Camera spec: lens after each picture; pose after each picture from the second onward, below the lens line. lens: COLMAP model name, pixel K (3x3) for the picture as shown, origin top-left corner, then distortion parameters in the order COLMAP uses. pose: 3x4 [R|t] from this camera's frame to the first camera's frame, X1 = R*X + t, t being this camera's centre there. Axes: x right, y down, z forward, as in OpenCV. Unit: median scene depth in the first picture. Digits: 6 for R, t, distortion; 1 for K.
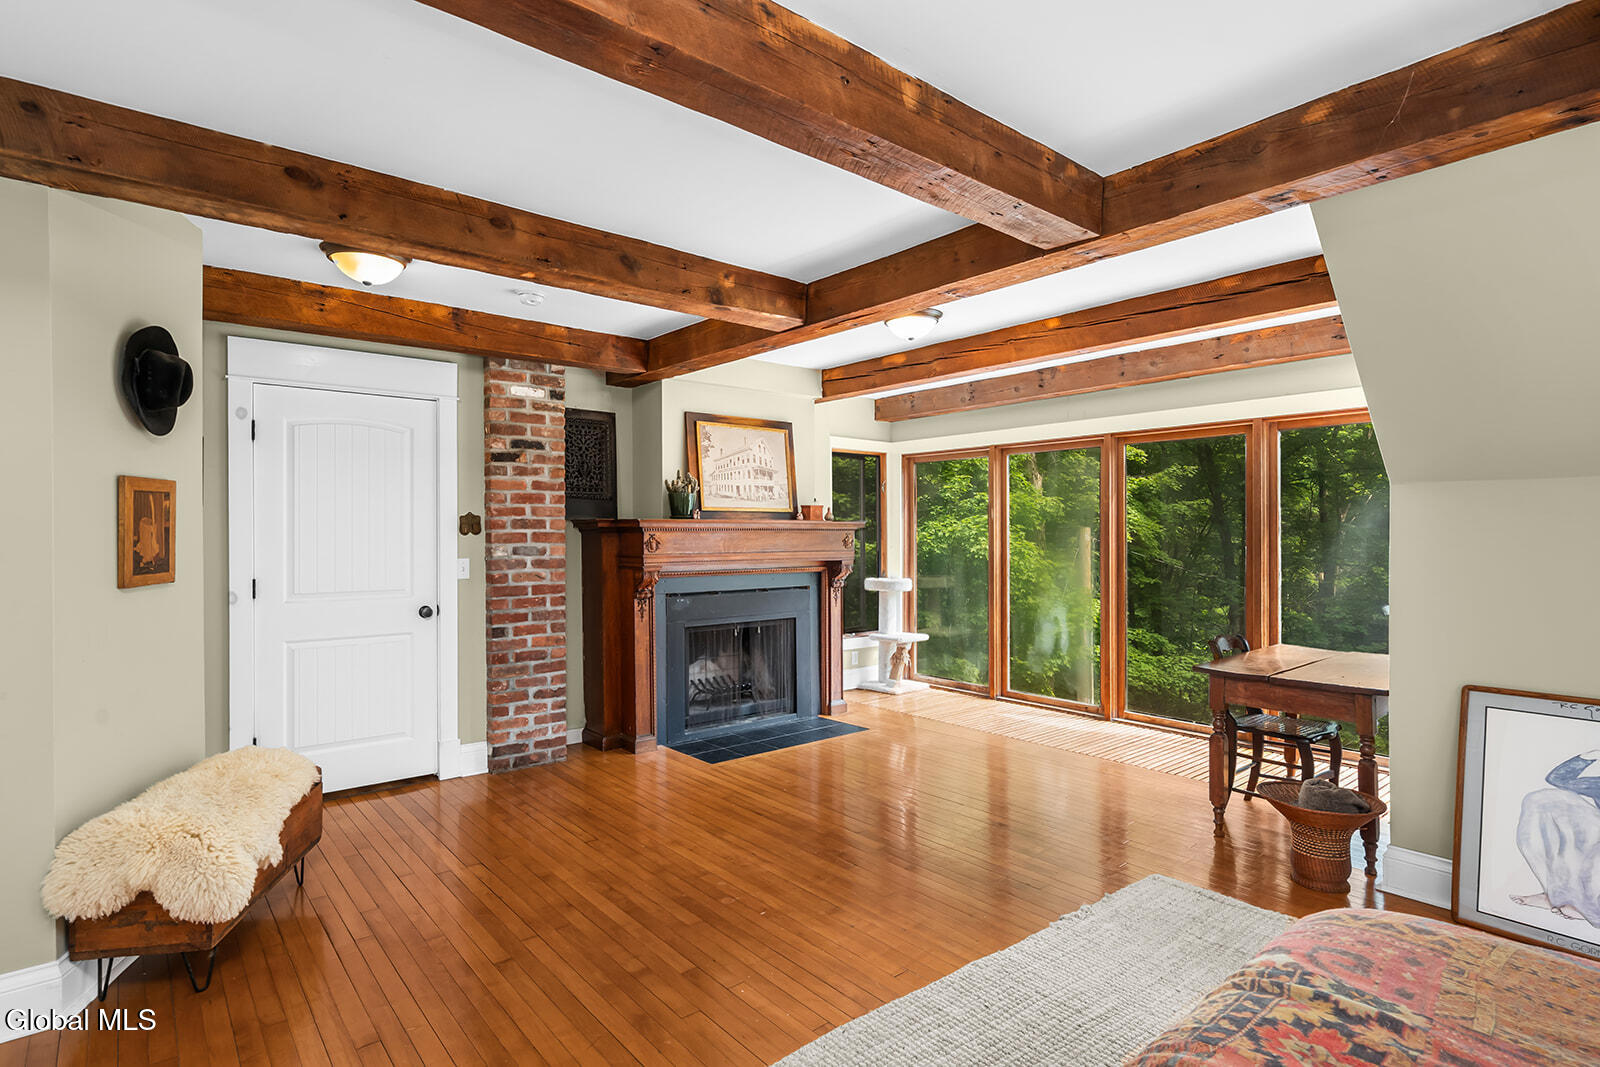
lens RADIAL K [[812.4, 0, 793.2], [0, 812.4, 530.3], [0, 0, 1]] dist [-0.011788, 0.000025]
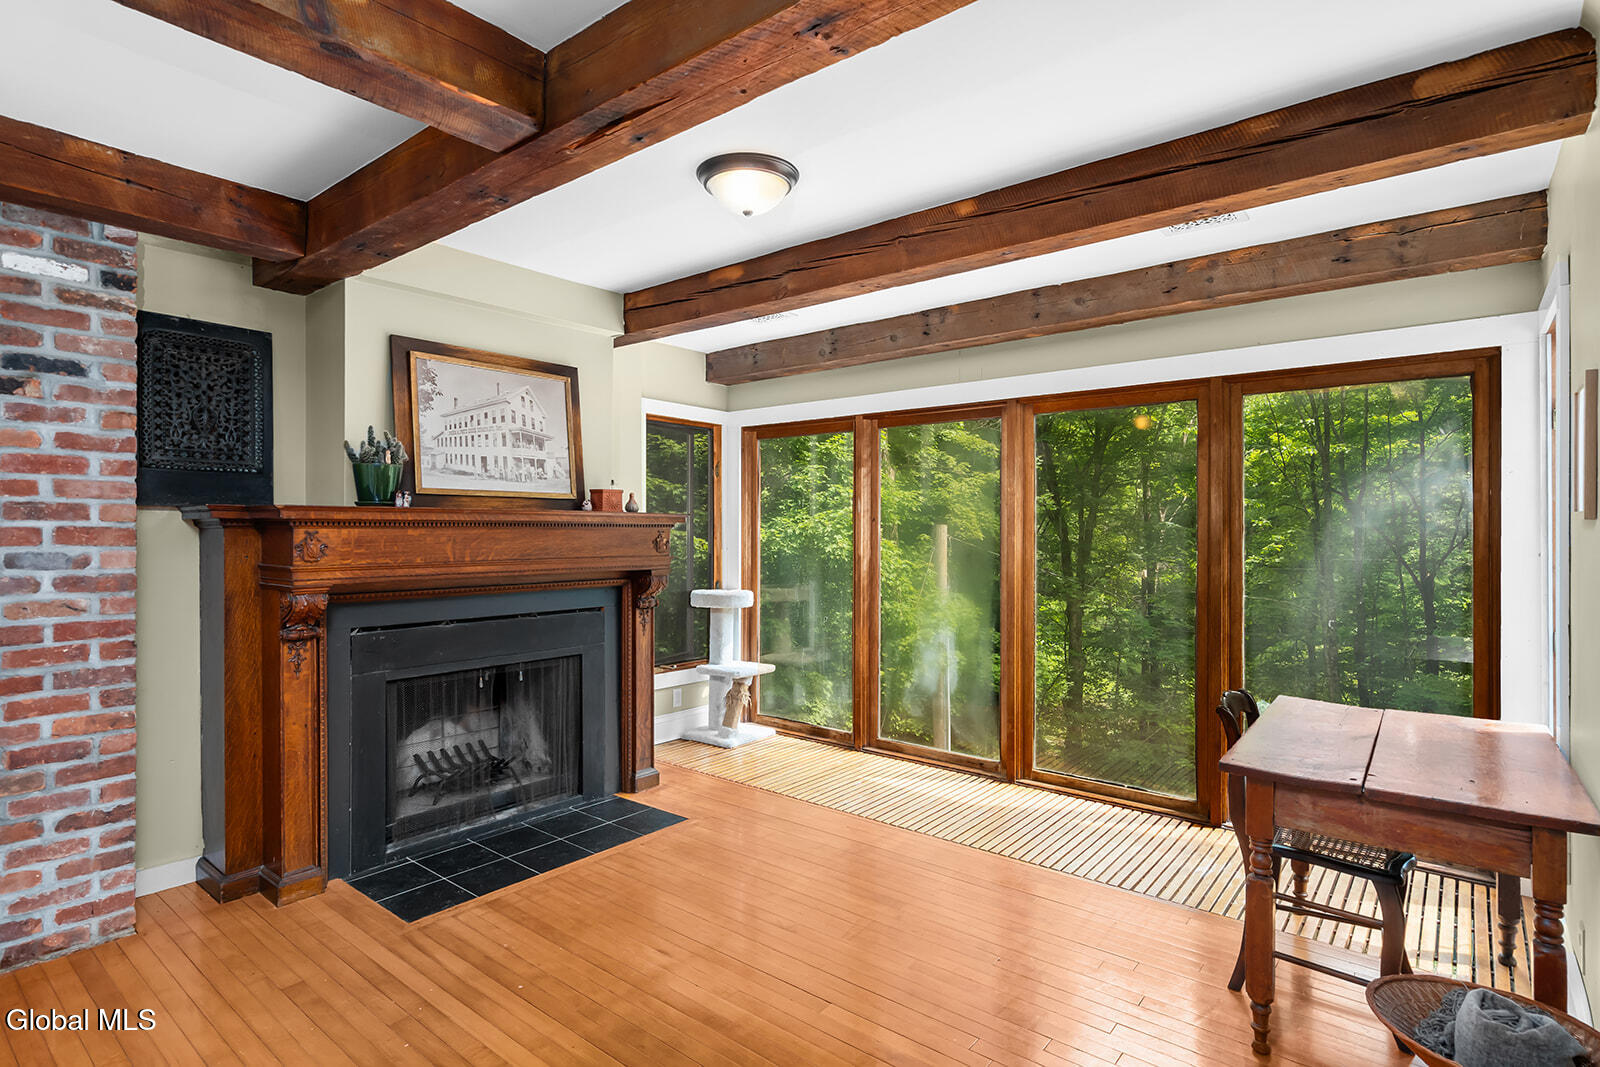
lens RADIAL K [[812.4, 0, 801.5], [0, 812.4, 528.4], [0, 0, 1]] dist [-0.011788, 0.000025]
pose [[0.981185, 0.004870, 0.193009, 0.056974], [-0.005237, 0.999985, 0.001391, 0.000155], [-0.192999, -0.002376, 0.981196, 0.326494]]
